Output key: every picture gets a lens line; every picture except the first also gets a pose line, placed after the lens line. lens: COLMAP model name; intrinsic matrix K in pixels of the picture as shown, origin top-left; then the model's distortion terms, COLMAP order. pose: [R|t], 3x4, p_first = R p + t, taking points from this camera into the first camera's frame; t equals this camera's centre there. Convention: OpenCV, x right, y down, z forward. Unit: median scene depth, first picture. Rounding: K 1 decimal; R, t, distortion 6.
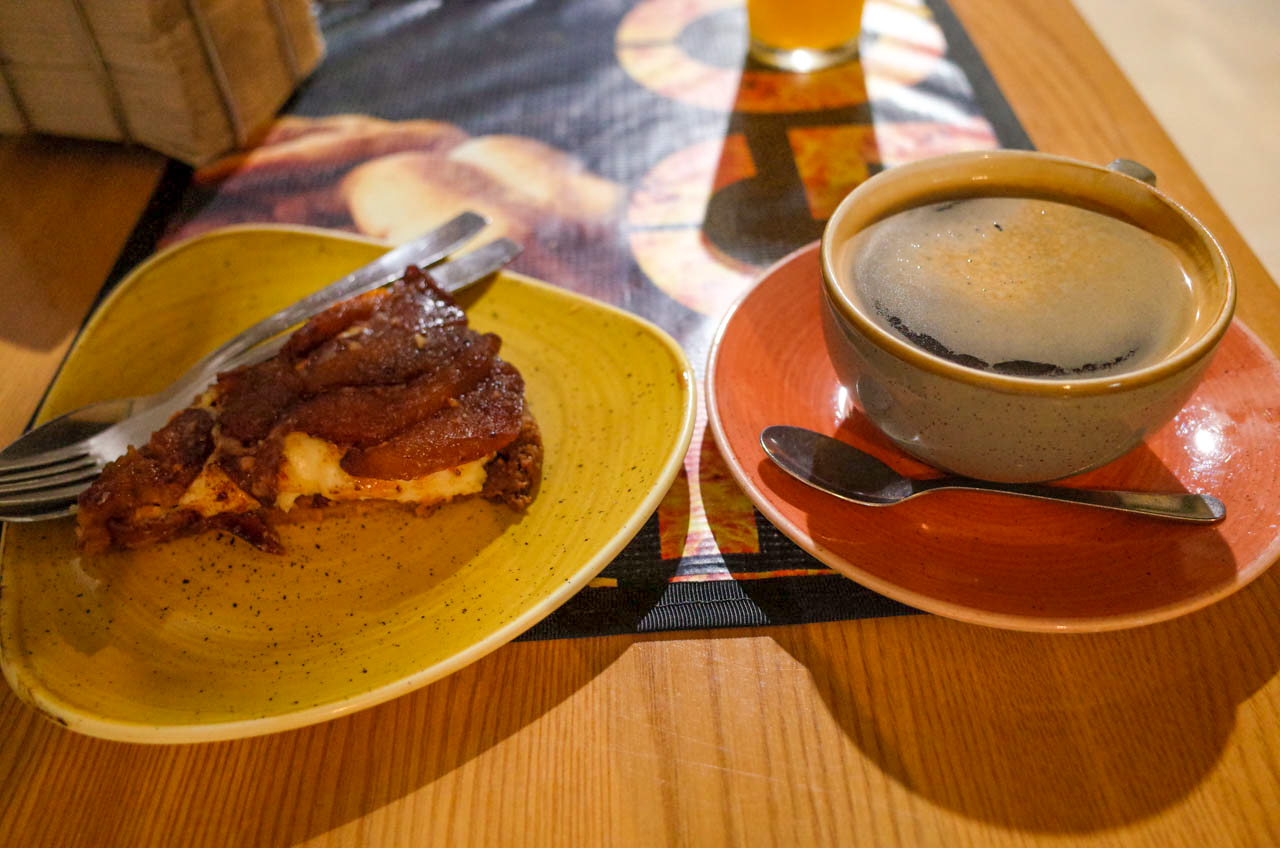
lens RADIAL K [[997.5, 0, 624.7], [0, 997.5, 424.4], [0, 0, 1]] dist [-0.037374, 0.010884]
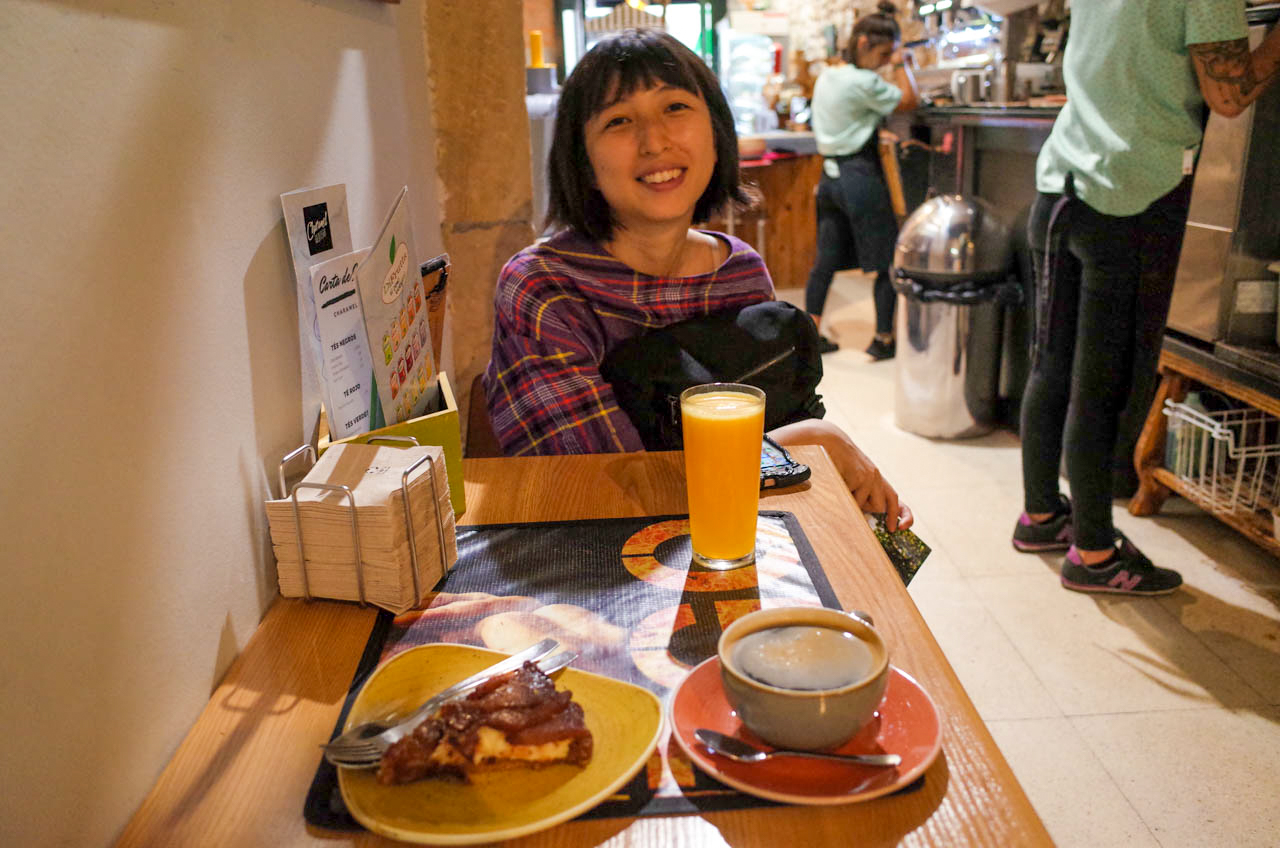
lens RADIAL K [[1032.3, 0, 607.2], [0, 1032.3, 394.5], [0, 0, 1]] dist [-0.039173, 0.005363]
pose [[0.999946, 0.010024, 0.002815, -0.069021], [-0.007408, 0.874936, -0.484182, 0.456501], [-0.007316, 0.484135, 0.874963, -1.329113]]
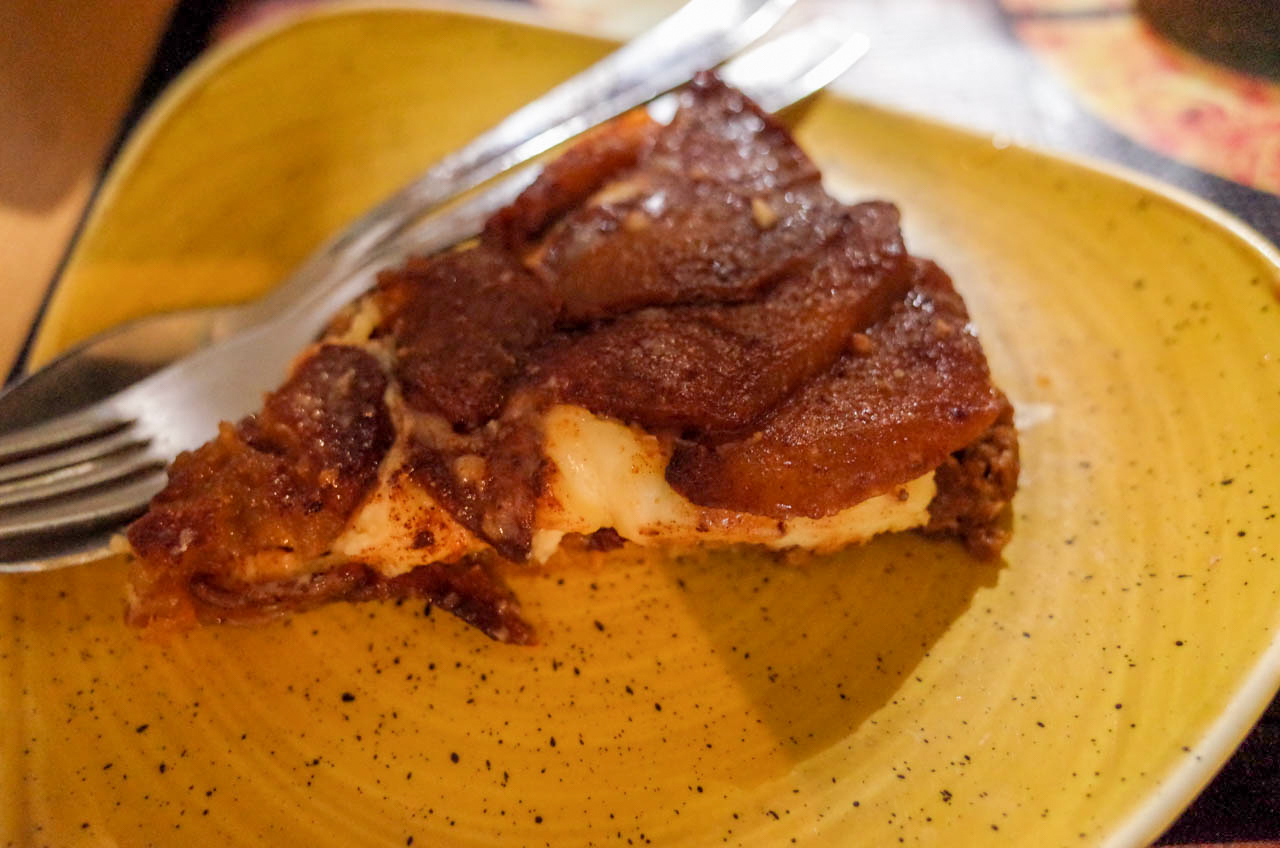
lens RADIAL K [[1032.3, 0, 607.2], [0, 1032.3, 394.5], [0, 0, 1]] dist [-0.039173, 0.005363]
pose [[0.999565, 0.016870, -0.024178, -0.291874], [-0.013861, 0.992723, 0.119618, -0.057311], [0.026020, -0.119231, 0.992526, 0.487289]]
